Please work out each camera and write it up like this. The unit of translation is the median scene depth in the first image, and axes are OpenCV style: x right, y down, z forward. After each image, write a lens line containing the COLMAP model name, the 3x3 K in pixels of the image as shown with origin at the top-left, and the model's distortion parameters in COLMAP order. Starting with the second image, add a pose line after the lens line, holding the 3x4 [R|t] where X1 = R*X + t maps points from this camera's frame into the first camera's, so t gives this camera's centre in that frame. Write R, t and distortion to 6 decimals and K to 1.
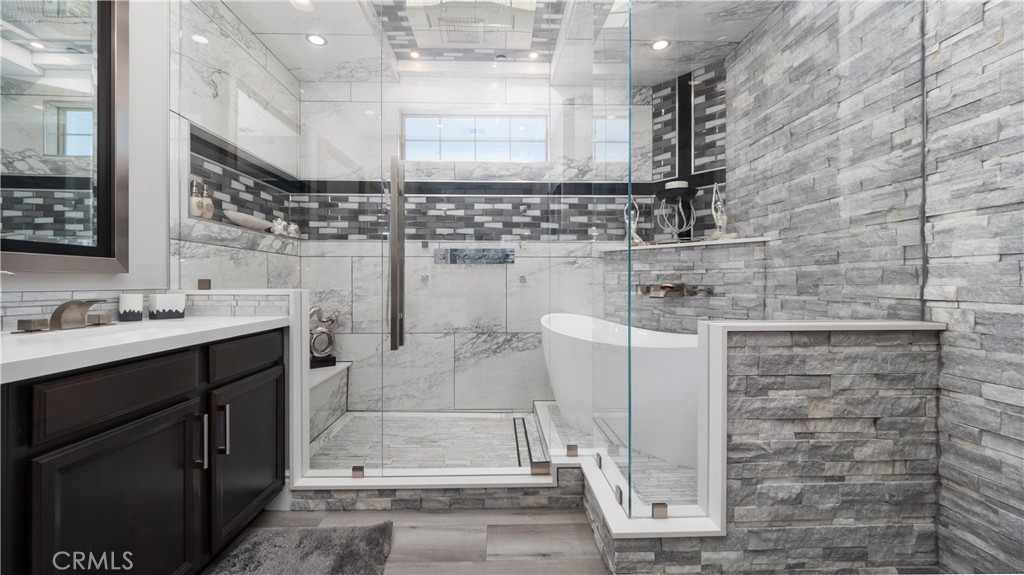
lens RADIAL K [[399.9, 0, 508.7], [0, 399.9, 285.8], [0, 0, 1]] dist [-0.002531, -0.002468]
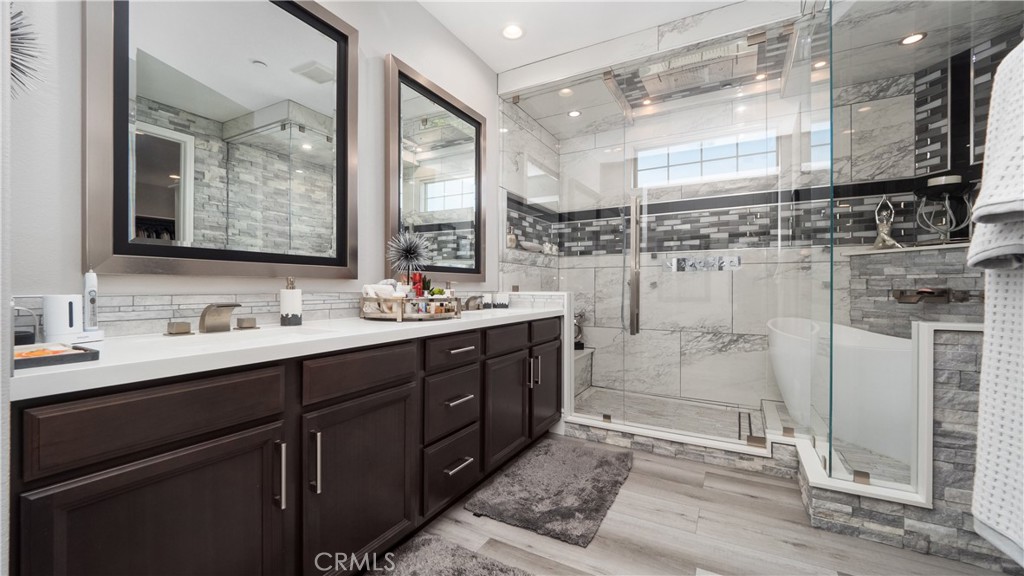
lens RADIAL K [[399.9, 0, 504.4], [0, 399.9, 290.4], [0, 0, 1]] dist [-0.002531, -0.002468]
pose [[0.849129, 0.003521, -0.528173, 0.050914], [-0.004296, 0.999991, -0.000239, 0.003314], [0.528168, 0.002472, 0.849136, -0.310054]]
